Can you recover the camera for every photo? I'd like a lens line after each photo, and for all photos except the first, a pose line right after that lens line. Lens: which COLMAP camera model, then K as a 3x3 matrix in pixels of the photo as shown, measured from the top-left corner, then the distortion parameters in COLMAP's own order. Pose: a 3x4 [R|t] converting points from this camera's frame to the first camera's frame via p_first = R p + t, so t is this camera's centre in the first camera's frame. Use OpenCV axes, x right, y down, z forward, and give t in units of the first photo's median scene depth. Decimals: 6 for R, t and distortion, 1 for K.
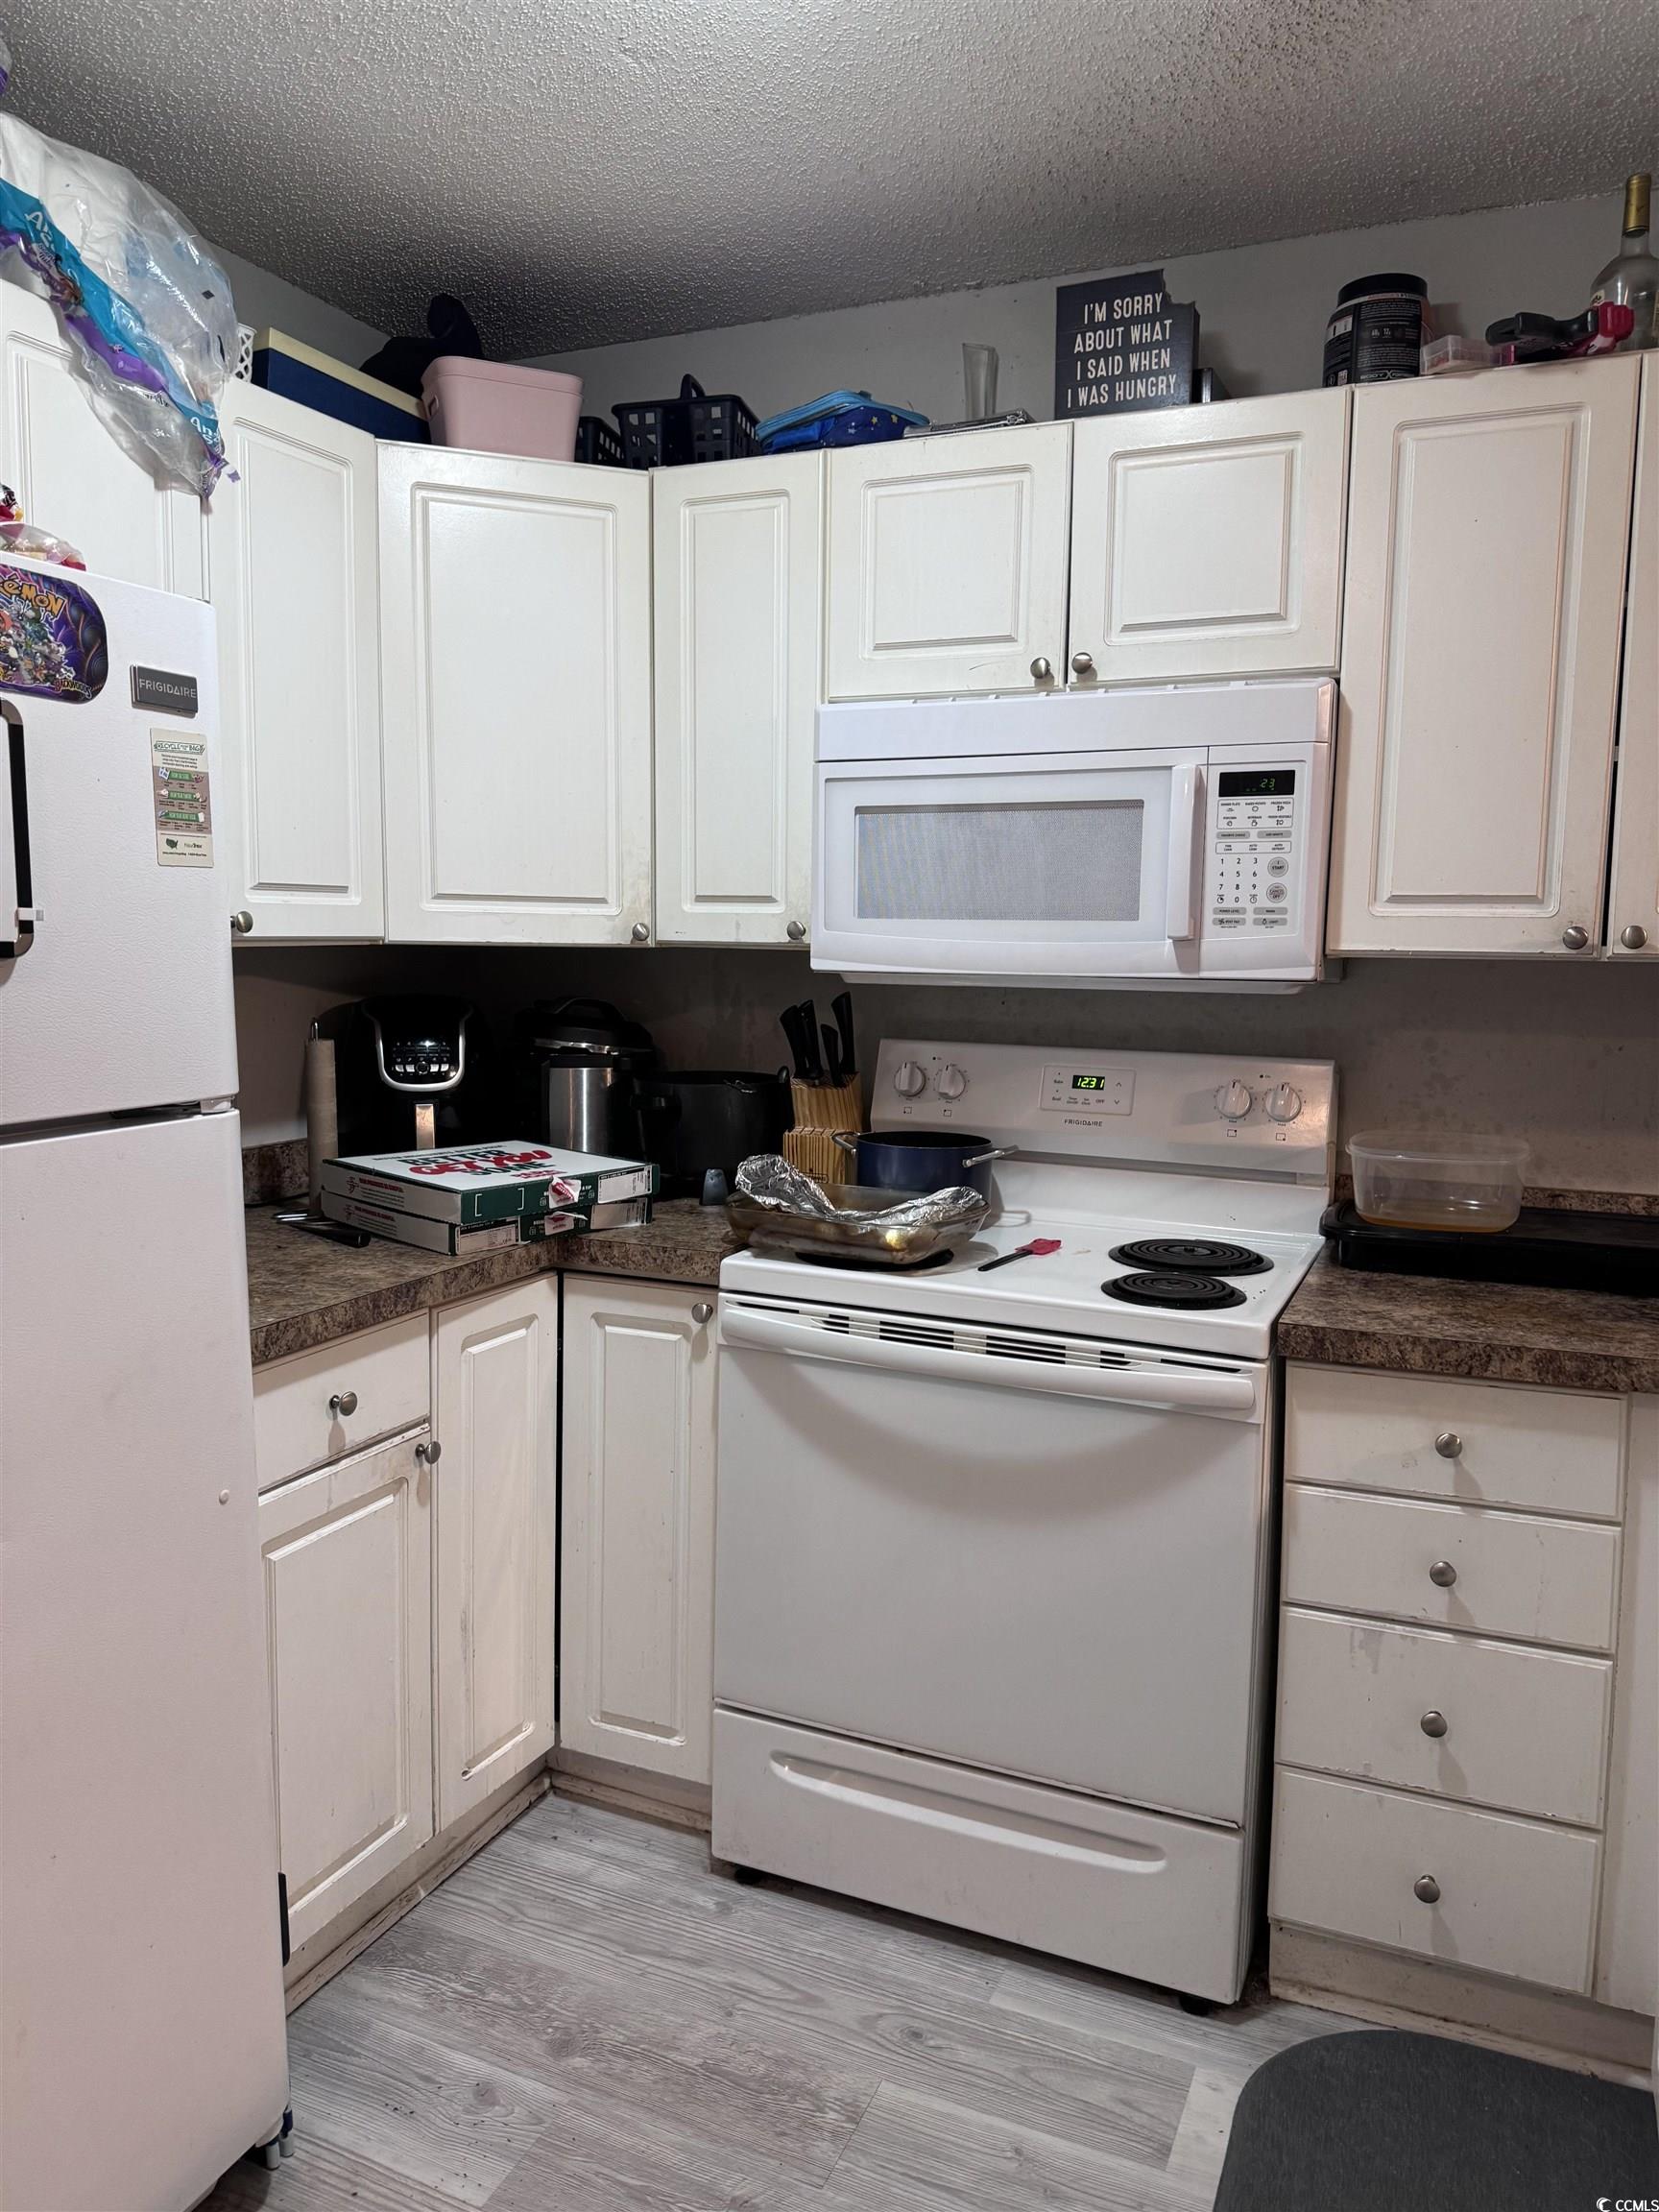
lens RADIAL K [[1580.6, 0, 831.6], [0, 1580.6, 1113.1], [0, 0, 1]] dist [0.104843, -0.124498]
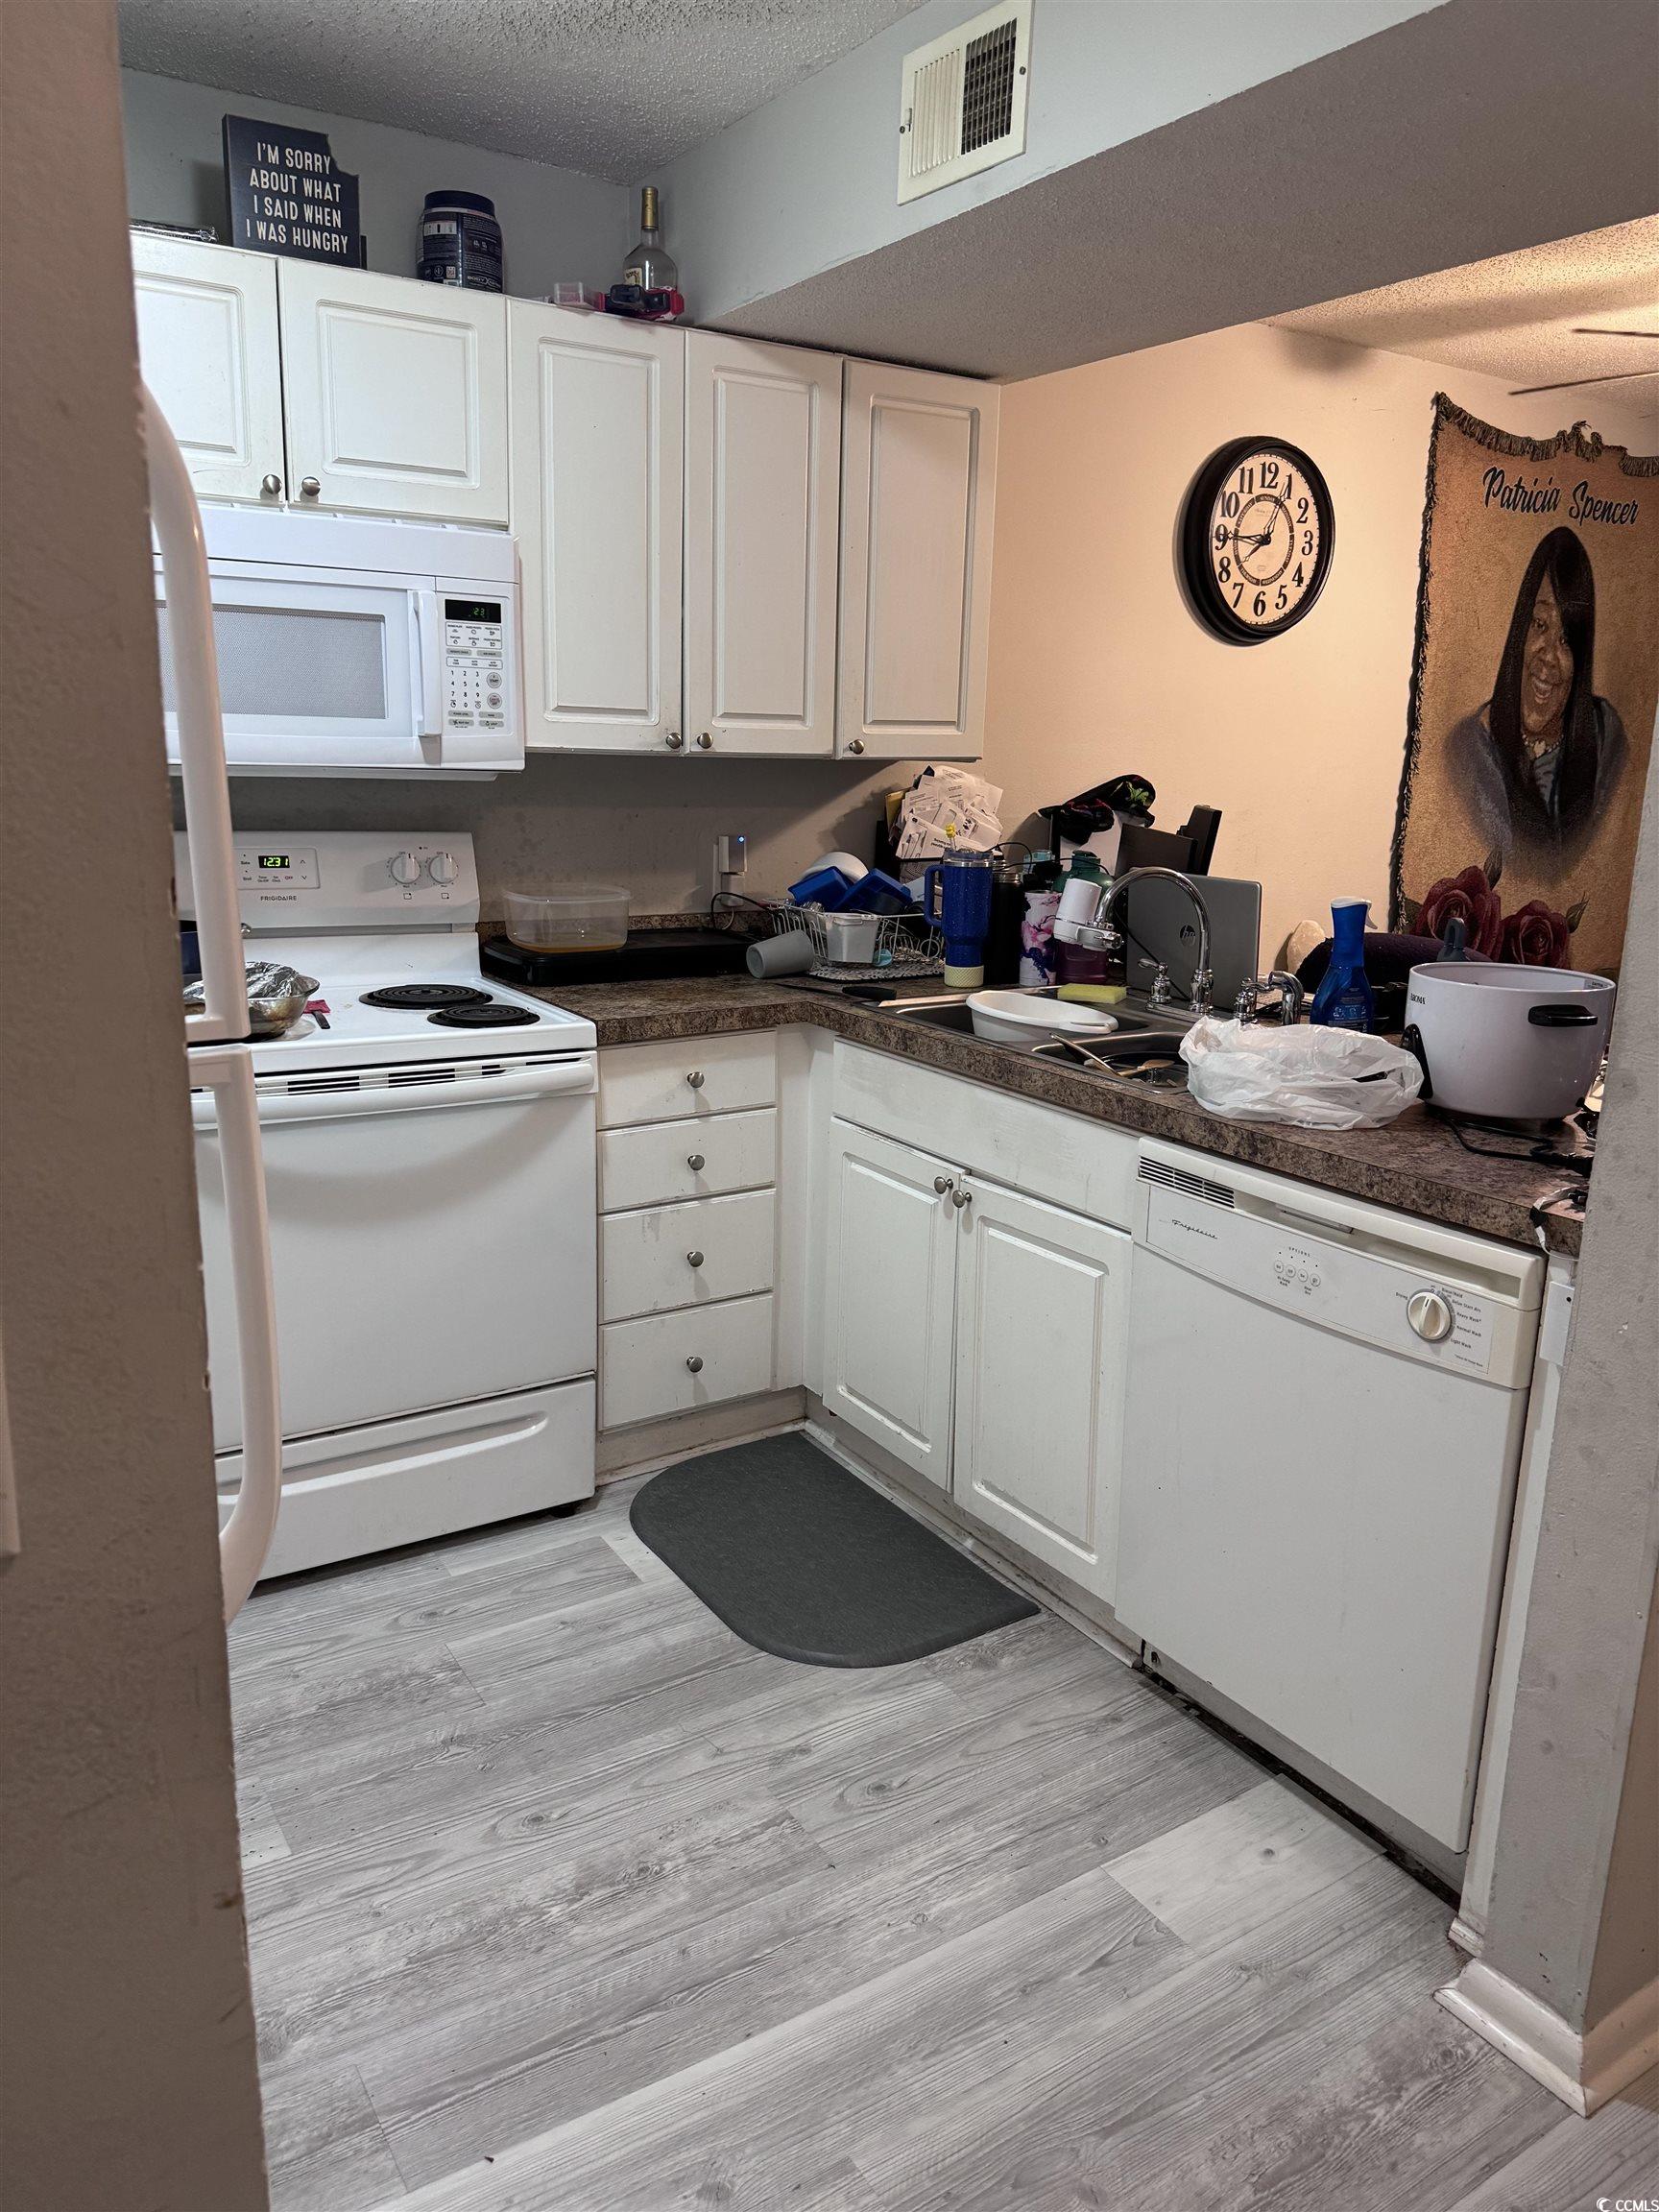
lens RADIAL K [[1580.6, 0, 831.6], [0, 1580.6, 1113.1], [0, 0, 1]] dist [0.104843, -0.124498]
pose [[0.546586, -0.190348, 0.815482, -0.690403], [0.075367, 0.981053, 0.178480, -0.020519], [-0.834004, -0.036094, 0.550576, 0.046208]]
